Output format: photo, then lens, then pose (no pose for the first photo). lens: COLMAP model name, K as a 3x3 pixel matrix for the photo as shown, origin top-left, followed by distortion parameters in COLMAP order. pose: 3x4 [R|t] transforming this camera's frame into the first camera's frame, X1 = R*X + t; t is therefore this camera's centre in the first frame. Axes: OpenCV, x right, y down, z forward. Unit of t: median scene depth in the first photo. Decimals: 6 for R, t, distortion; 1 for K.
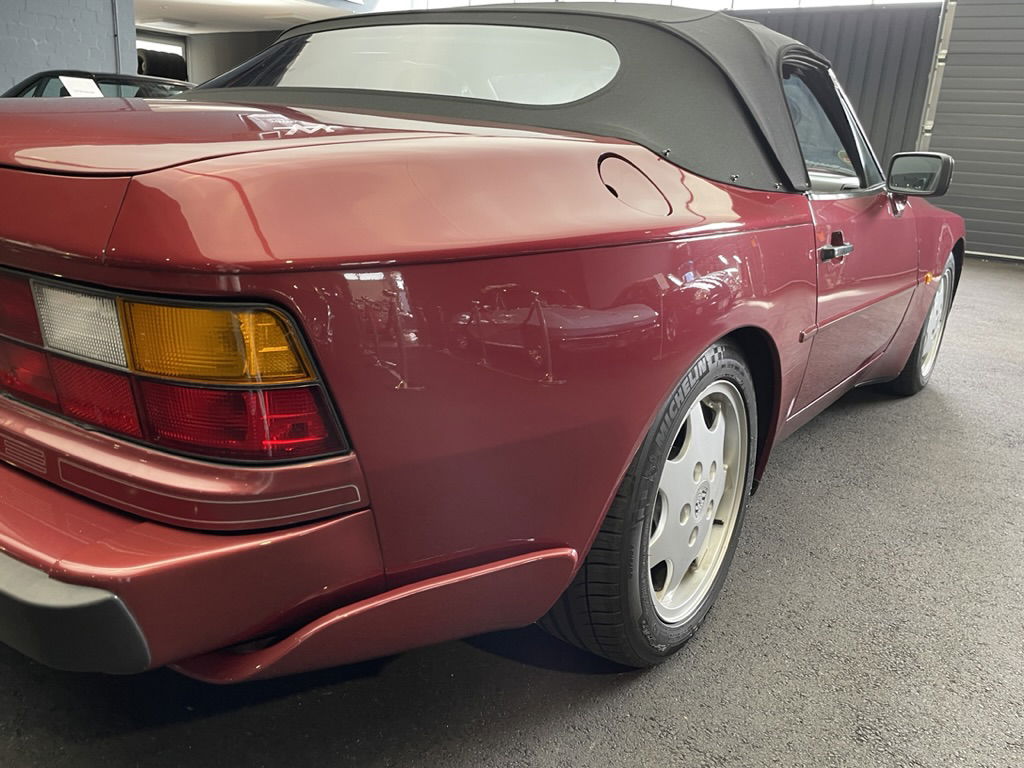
lens RADIAL K [[813.8, 0, 521.4], [0, 813.8, 393.6], [0, 0, 1]] dist [0.079718, -0.107130]
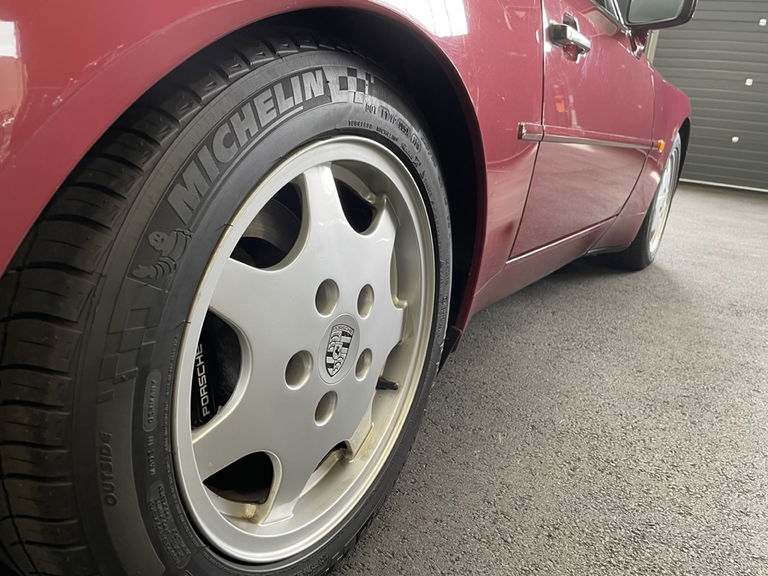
lens RADIAL K [[610.3, 0, 391.1], [0, 610.3, 295.2], [0, 0, 1]] dist [0.079718, -0.107130]
pose [[0.996779, 0.015757, 0.078640, 0.185348], [-0.015692, 0.999876, -0.001443, 0.077160], [-0.078653, 0.000205, 0.996902, 0.463508]]
